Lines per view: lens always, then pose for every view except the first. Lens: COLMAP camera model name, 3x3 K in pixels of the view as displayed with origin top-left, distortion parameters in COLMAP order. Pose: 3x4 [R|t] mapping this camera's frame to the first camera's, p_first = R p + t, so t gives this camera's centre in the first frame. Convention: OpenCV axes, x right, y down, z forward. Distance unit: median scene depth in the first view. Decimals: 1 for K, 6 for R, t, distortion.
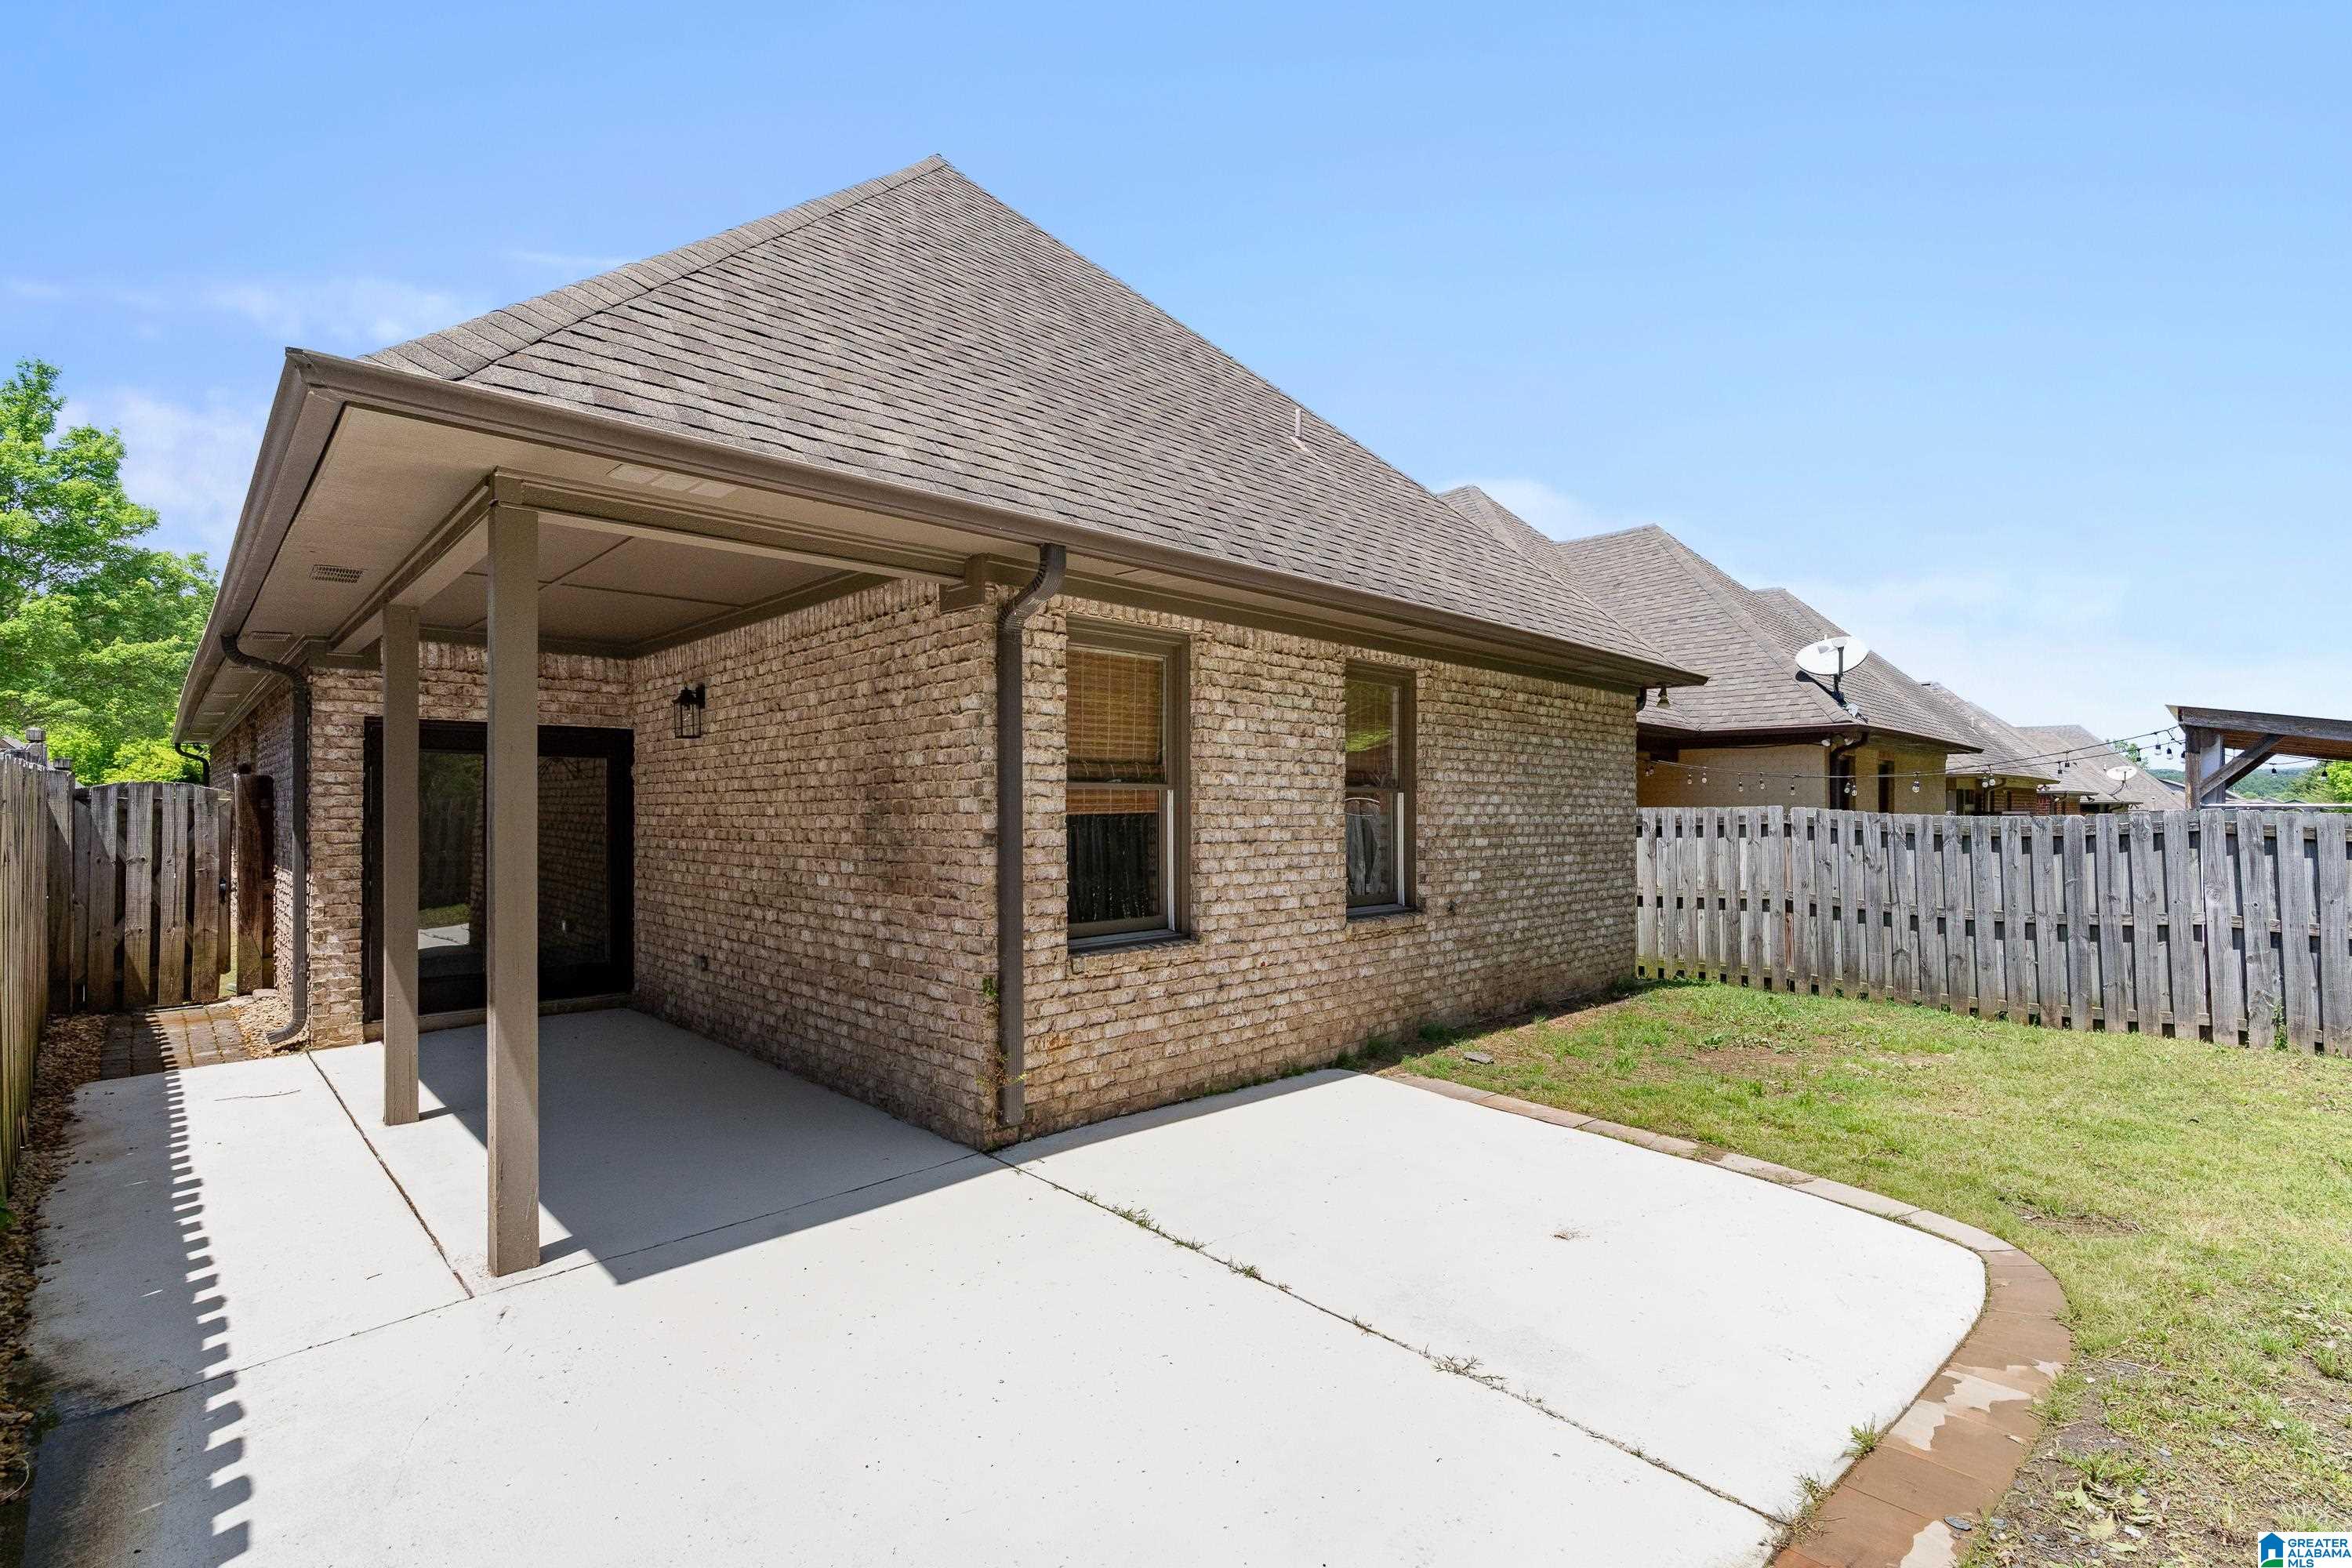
lens RADIAL K [[1075.3, 0, 1175.6], [0, 1075.3, 778.6], [0, 0, 1]] dist [-0.001768, 0.000752]
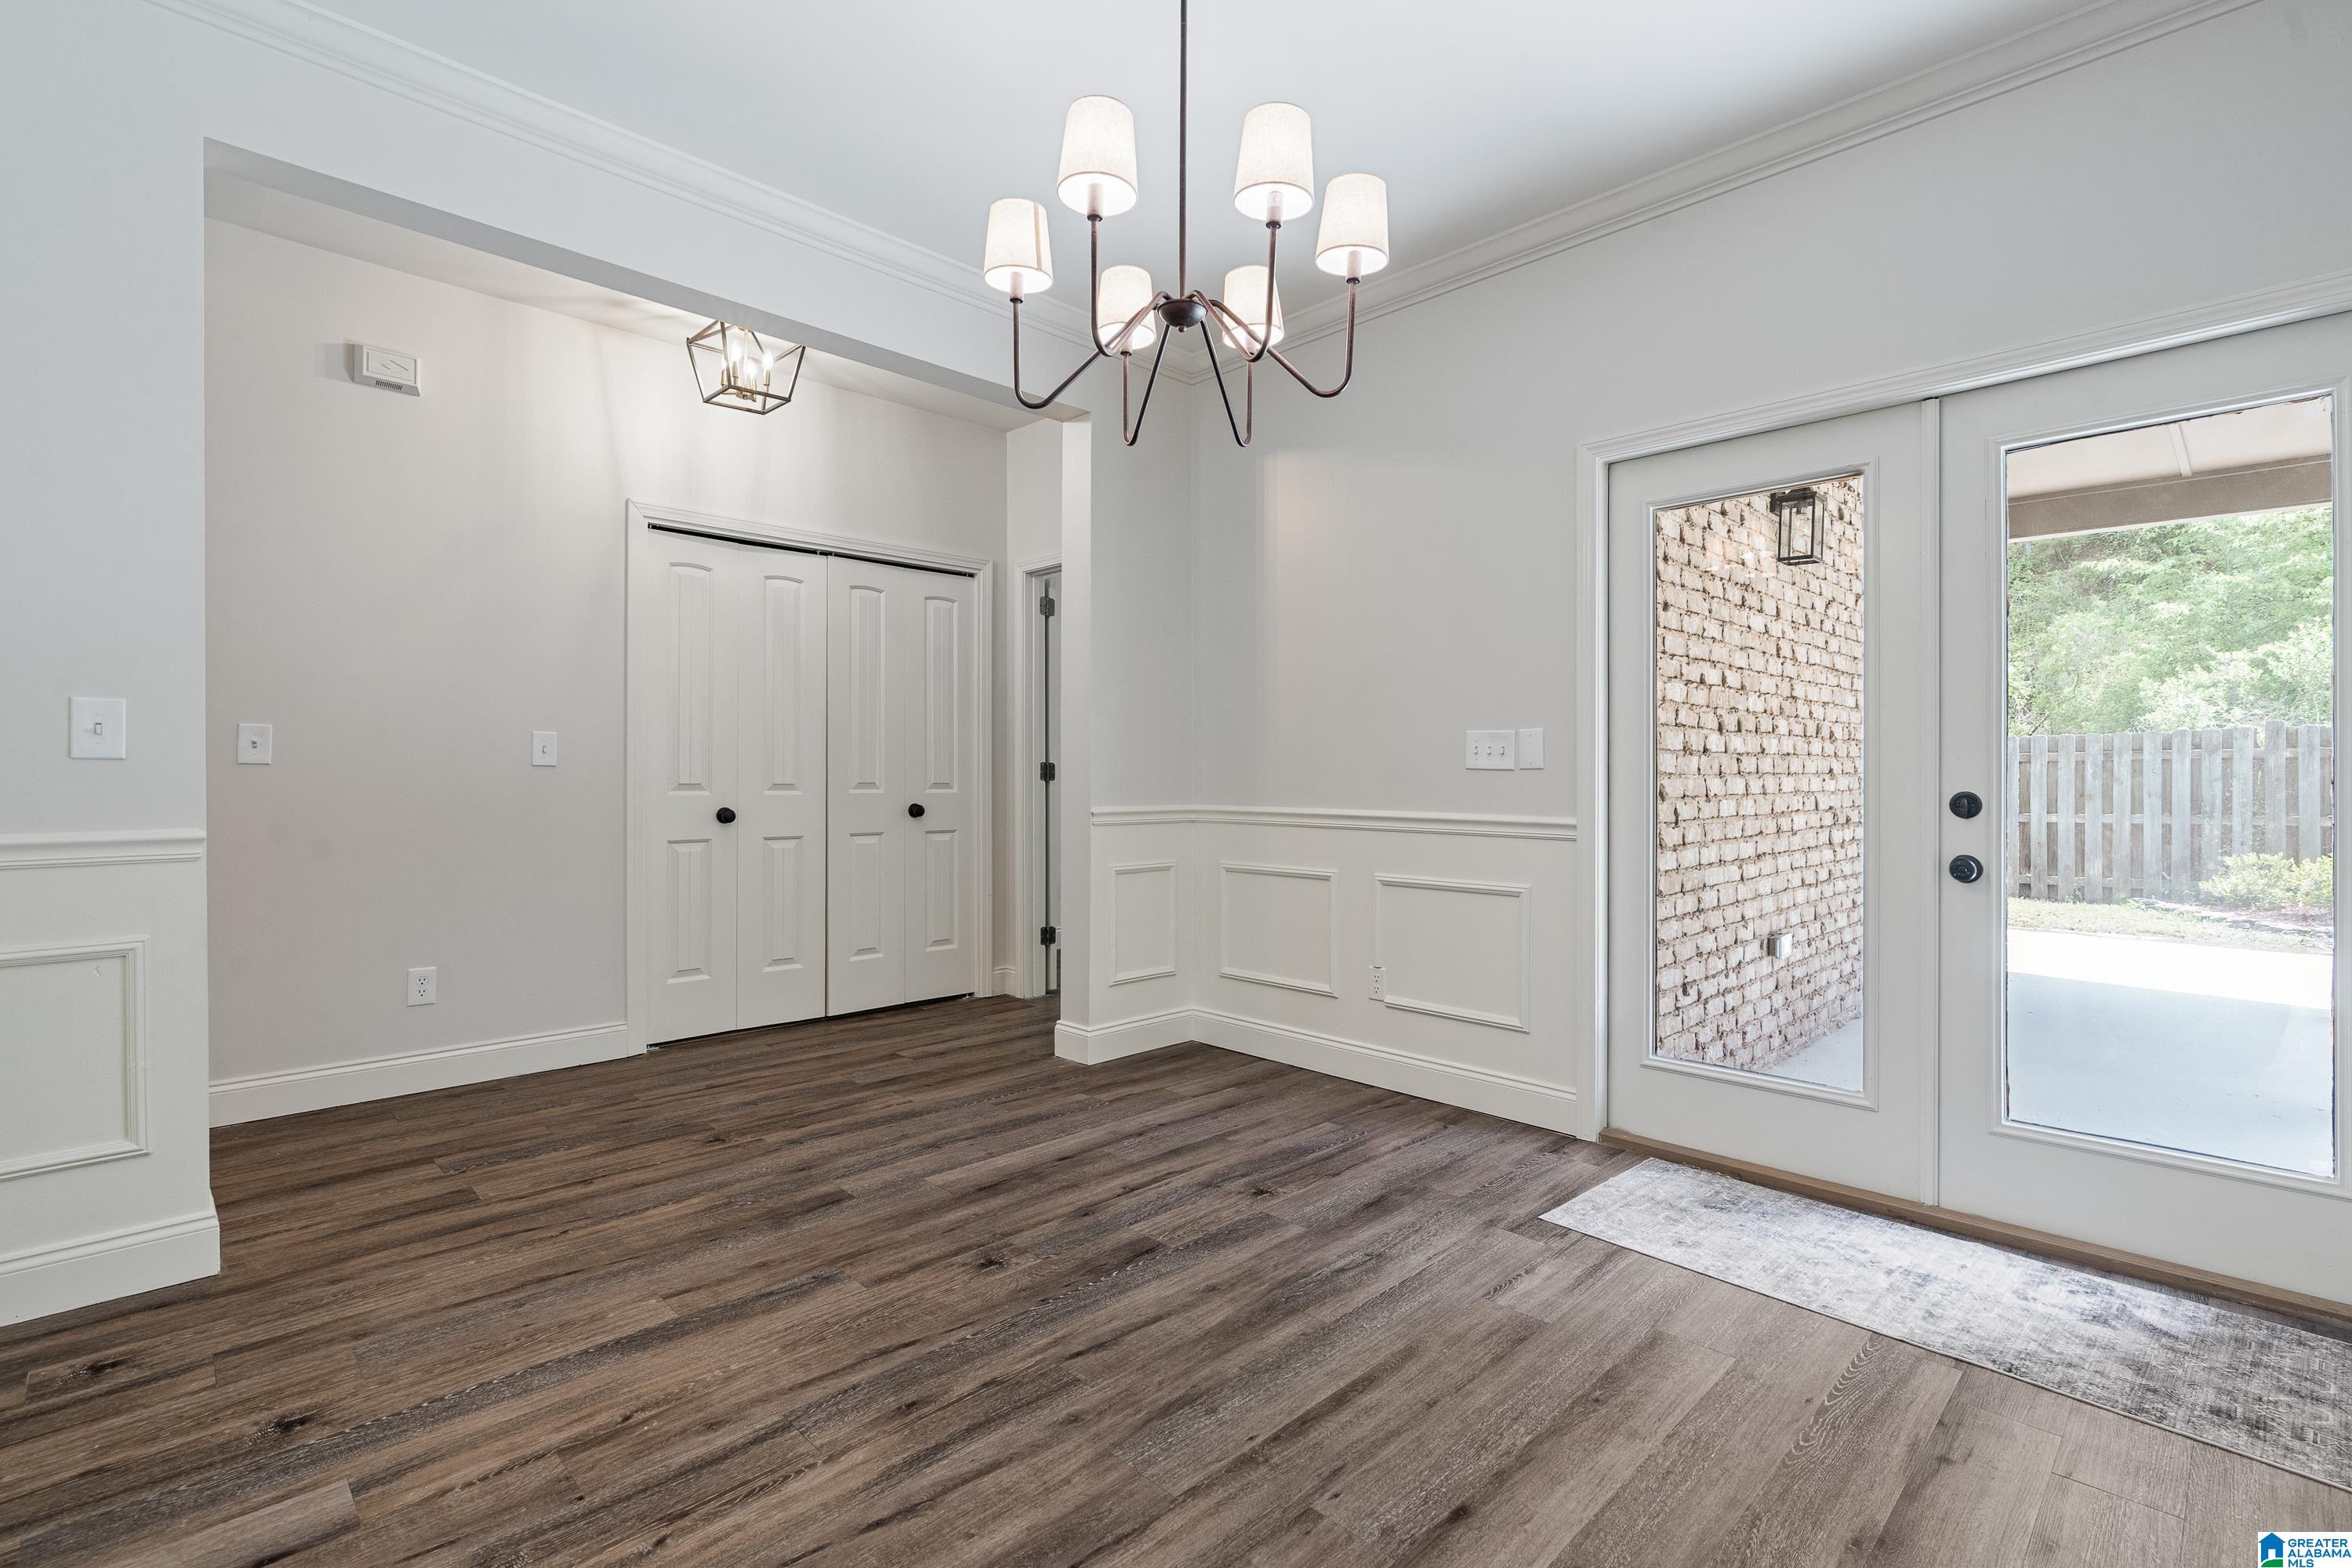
lens RADIAL K [[1075.3, 0, 1178.6], [0, 1075.3, 781.5], [0, 0, 1]] dist [-0.001768, 0.000752]
pose [[-0.013045, -0.002559, 0.999912, -1.008141], [-0.028222, 0.999599, 0.002190, 0.088239], [-0.999517, -0.028191, -0.013112, 1.308743]]
